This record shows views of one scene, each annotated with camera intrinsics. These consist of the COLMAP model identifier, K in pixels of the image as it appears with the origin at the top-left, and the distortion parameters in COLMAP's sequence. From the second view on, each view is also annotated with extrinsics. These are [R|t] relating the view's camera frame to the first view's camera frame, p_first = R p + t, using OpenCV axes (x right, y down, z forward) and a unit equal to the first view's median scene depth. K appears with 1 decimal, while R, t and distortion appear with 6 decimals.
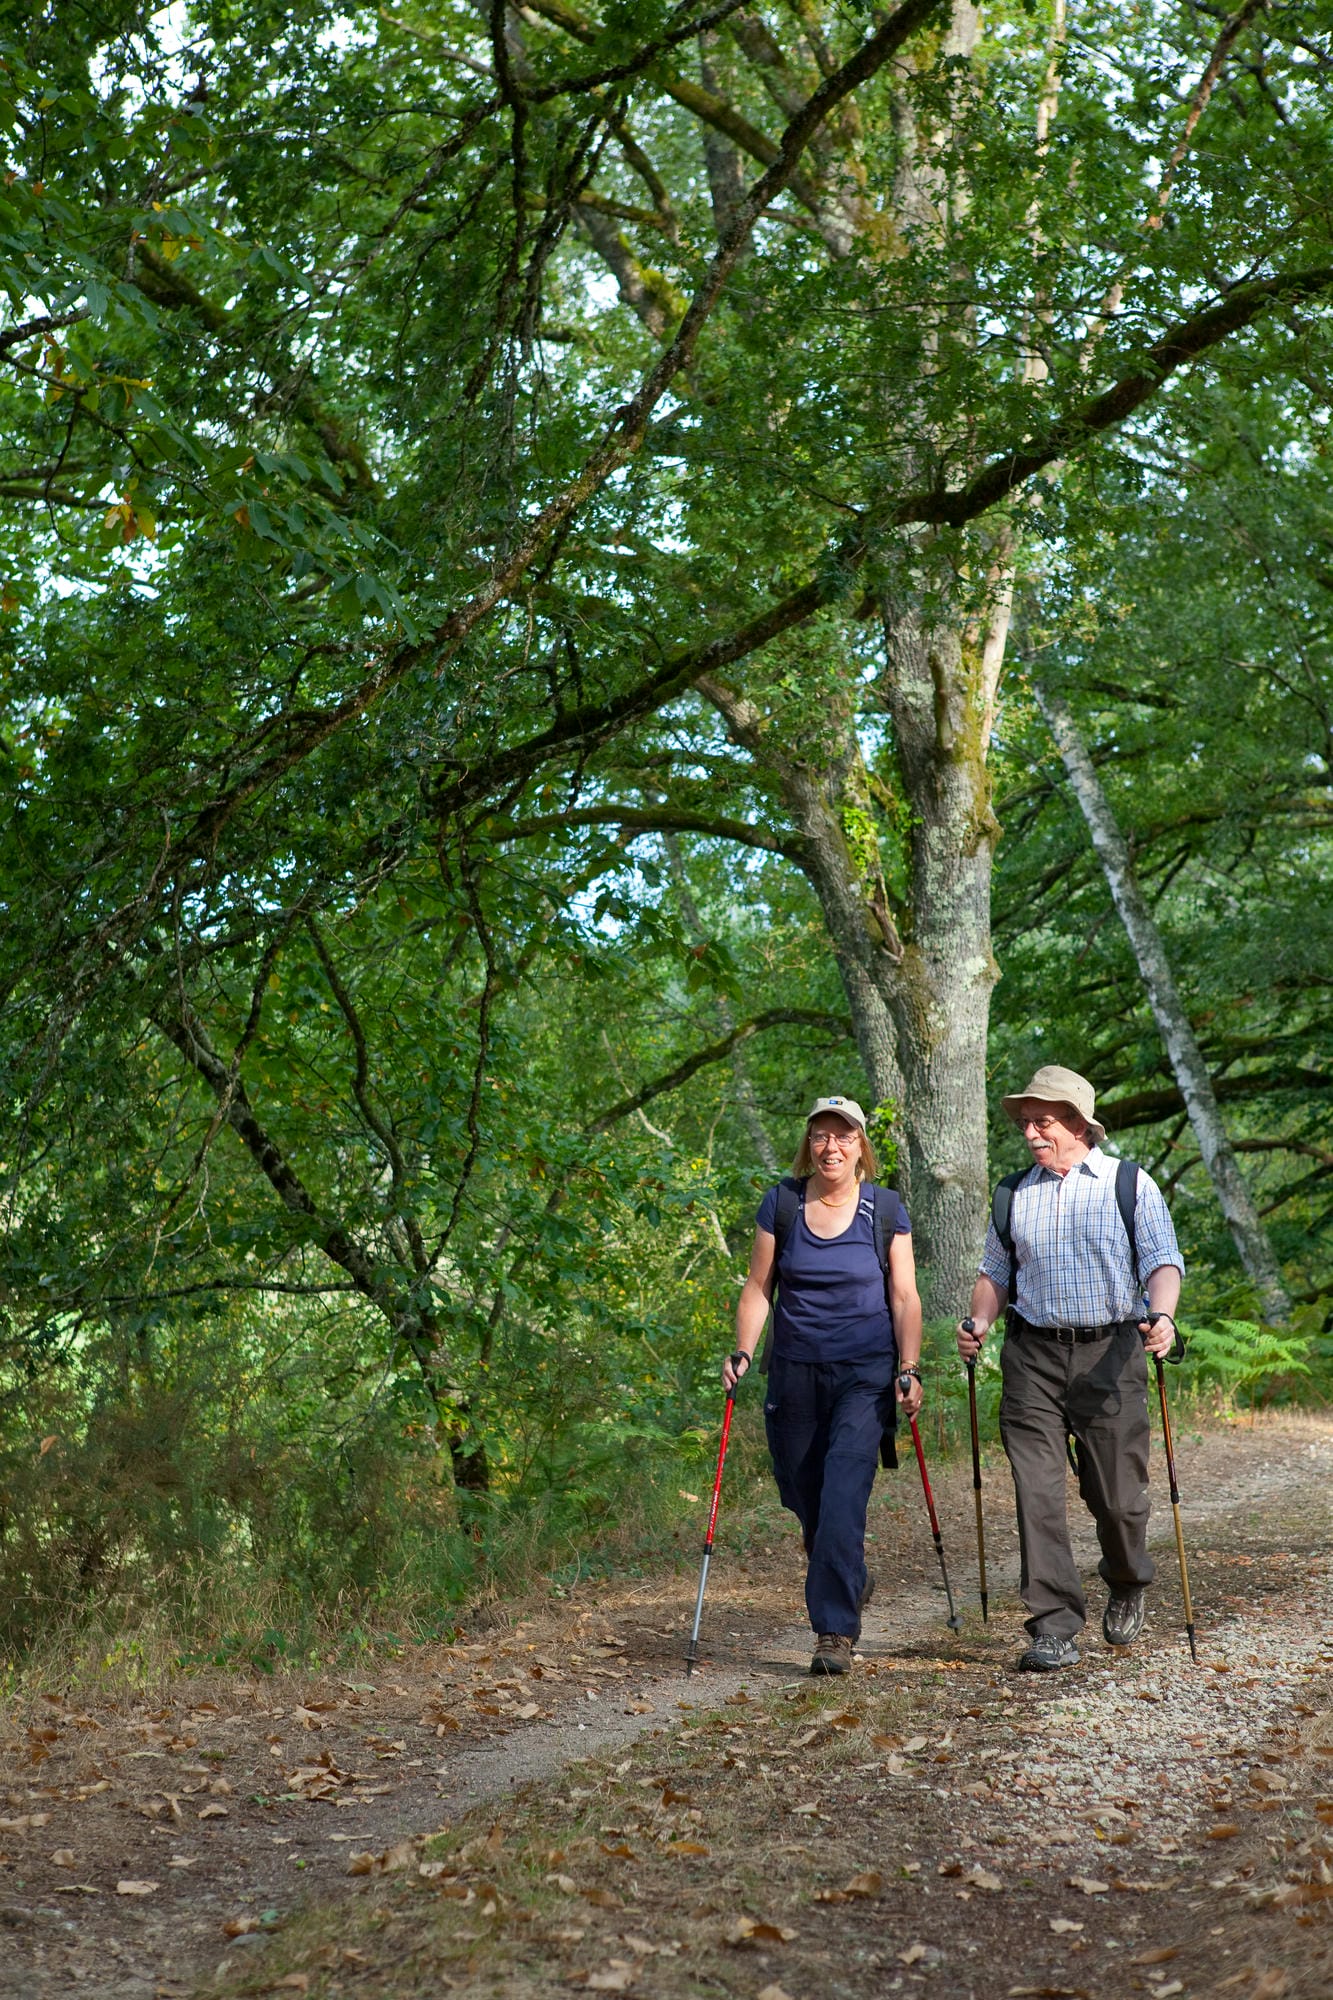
lens RADIAL K [[3945.3, 0, 666.1], [0, 3945.3, 996.6], [0, 0, 1]] dist [0.216101, 0.000000]
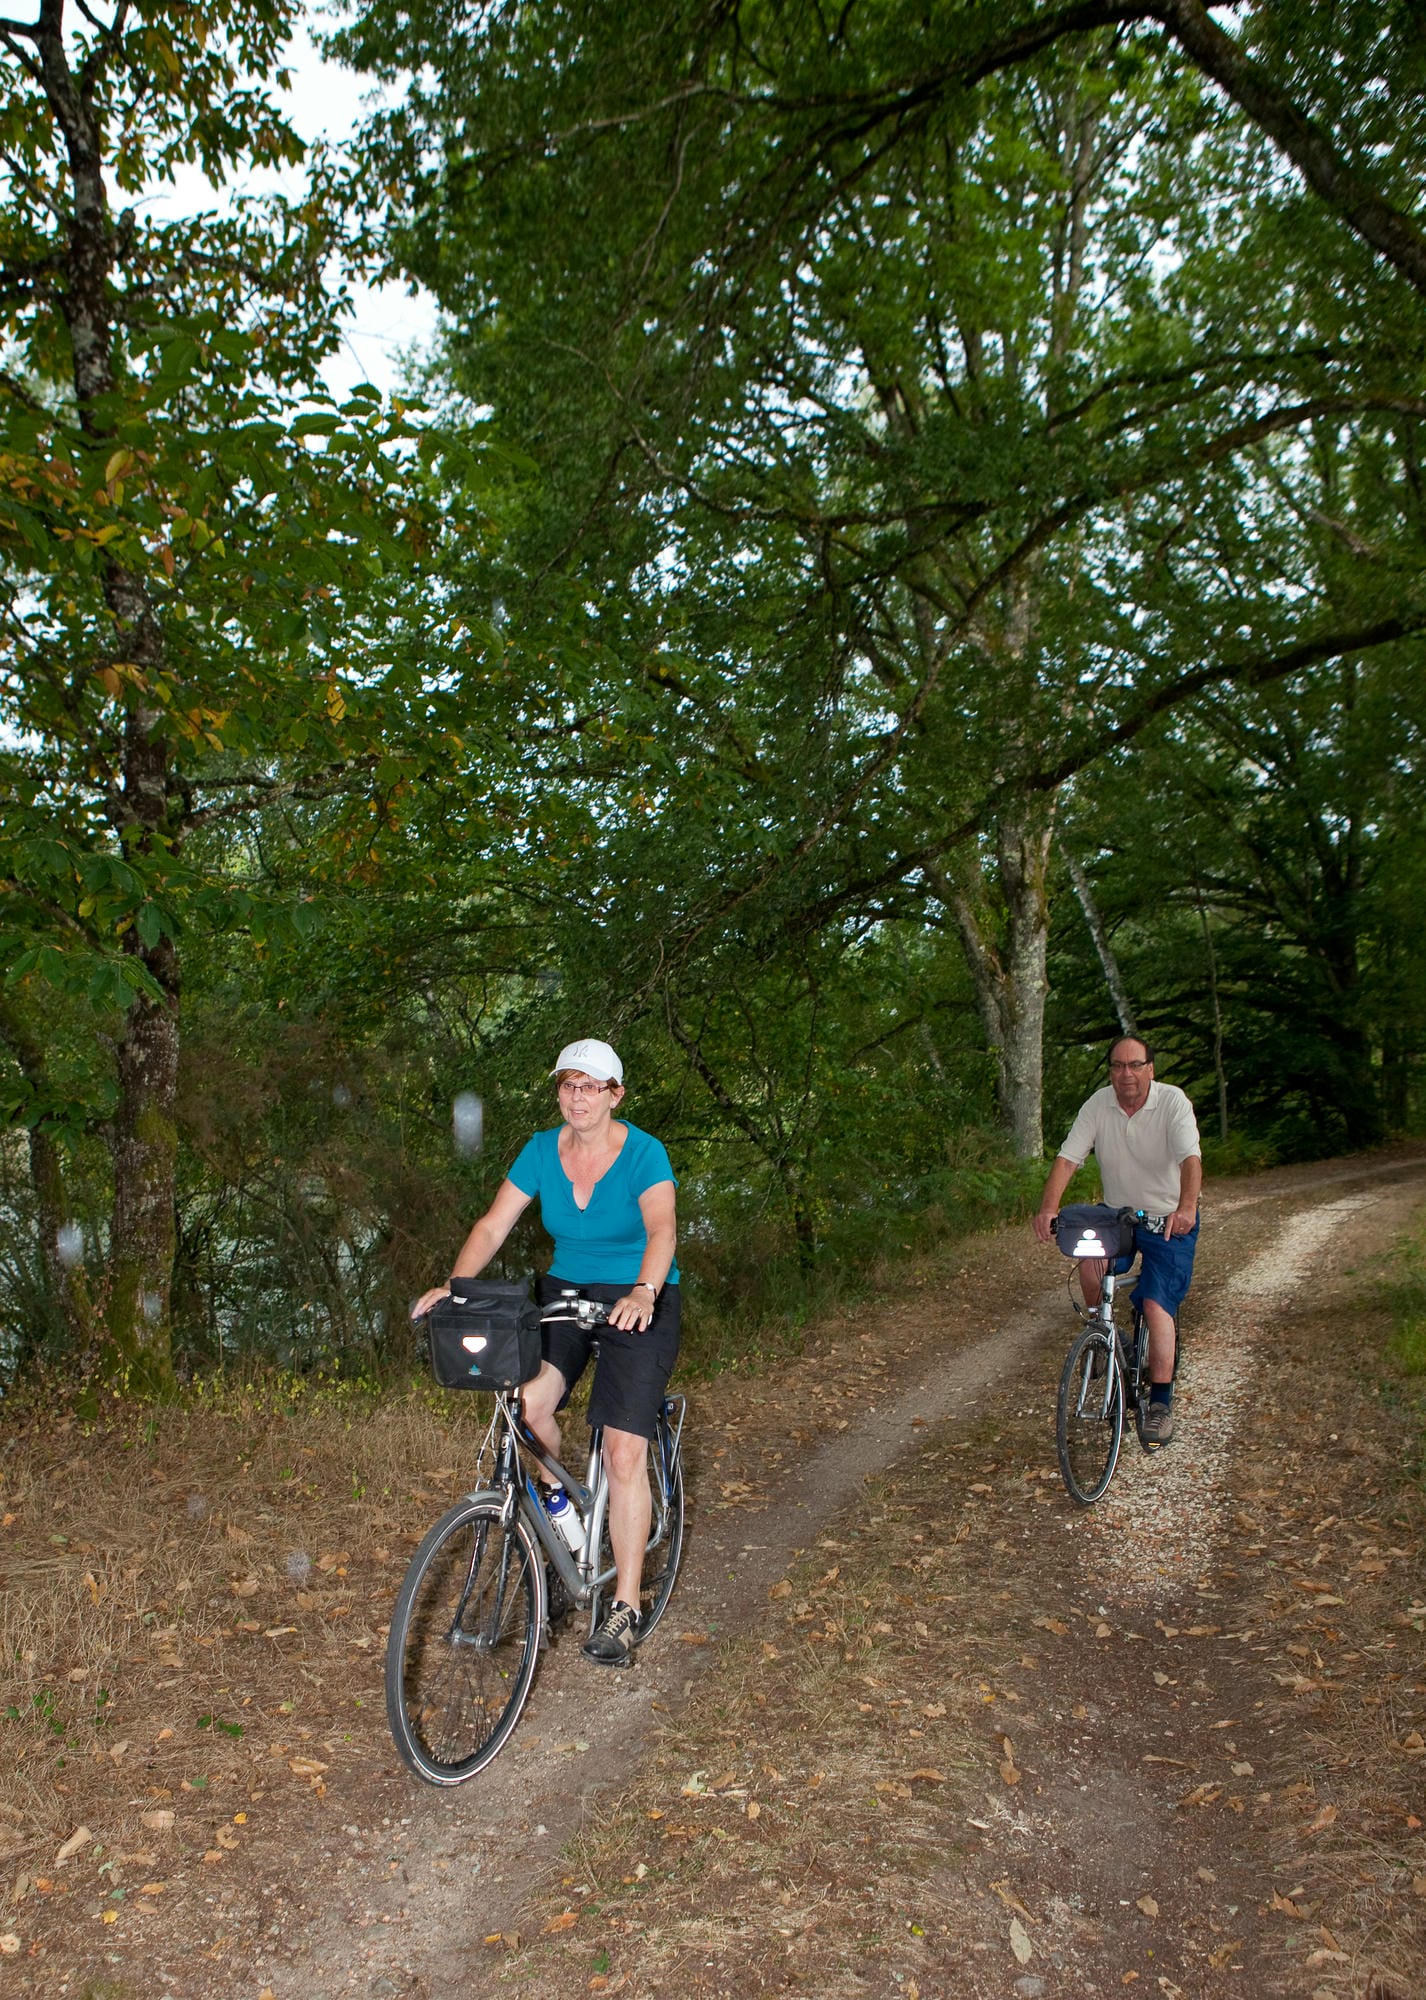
lens RADIAL K [[1504.1, 0, 679.0], [0, 1504.1, 1106.2], [0, 0, 1]] dist [-0.075258, 0.057265]
pose [[0.992330, 0.007760, -0.123377, -0.014711], [0.007596, 0.992314, 0.123513, -0.044189], [0.123387, -0.123503, 0.984643, 0.162320]]
